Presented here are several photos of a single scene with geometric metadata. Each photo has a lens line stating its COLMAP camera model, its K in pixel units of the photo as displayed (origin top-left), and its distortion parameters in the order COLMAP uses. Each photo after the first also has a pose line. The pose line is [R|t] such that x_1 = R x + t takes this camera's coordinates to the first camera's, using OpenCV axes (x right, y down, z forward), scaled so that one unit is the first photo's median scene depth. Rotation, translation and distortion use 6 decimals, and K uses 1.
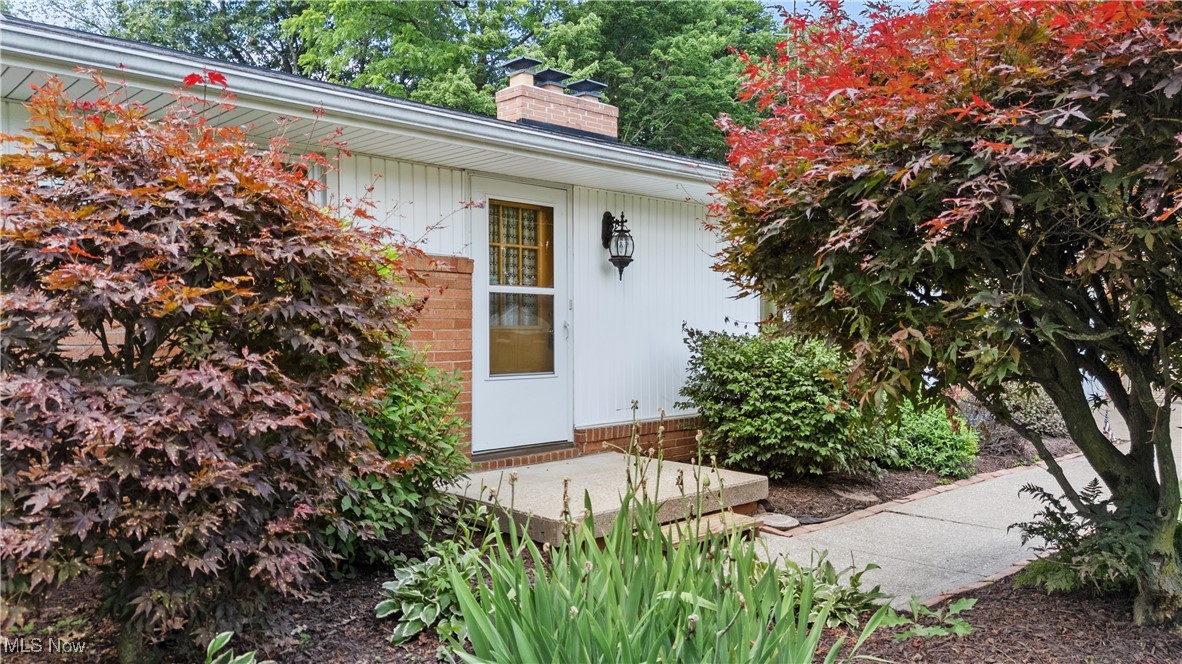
lens RADIAL K [[821.0, 0, 602.5], [0, 821.0, 332.7], [0, 0, 1]] dist [0.063684, -0.002529]
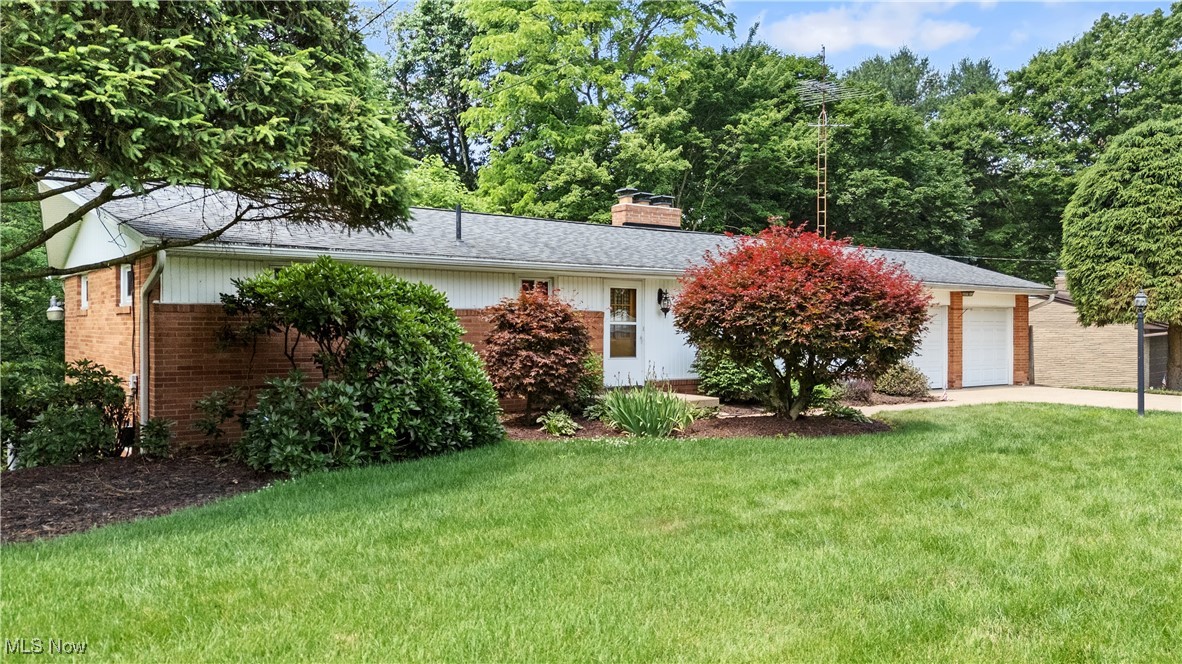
lens RADIAL K [[821.0, 0, 590.2], [0, 821.0, 330.4], [0, 0, 1]] dist [0.063684, -0.002529]
pose [[0.989203, 0.006801, -0.146392, 0.152005], [-0.007008, 0.999975, -0.000894, -0.025062], [0.146382, 0.001911, 0.989226, -1.339819]]
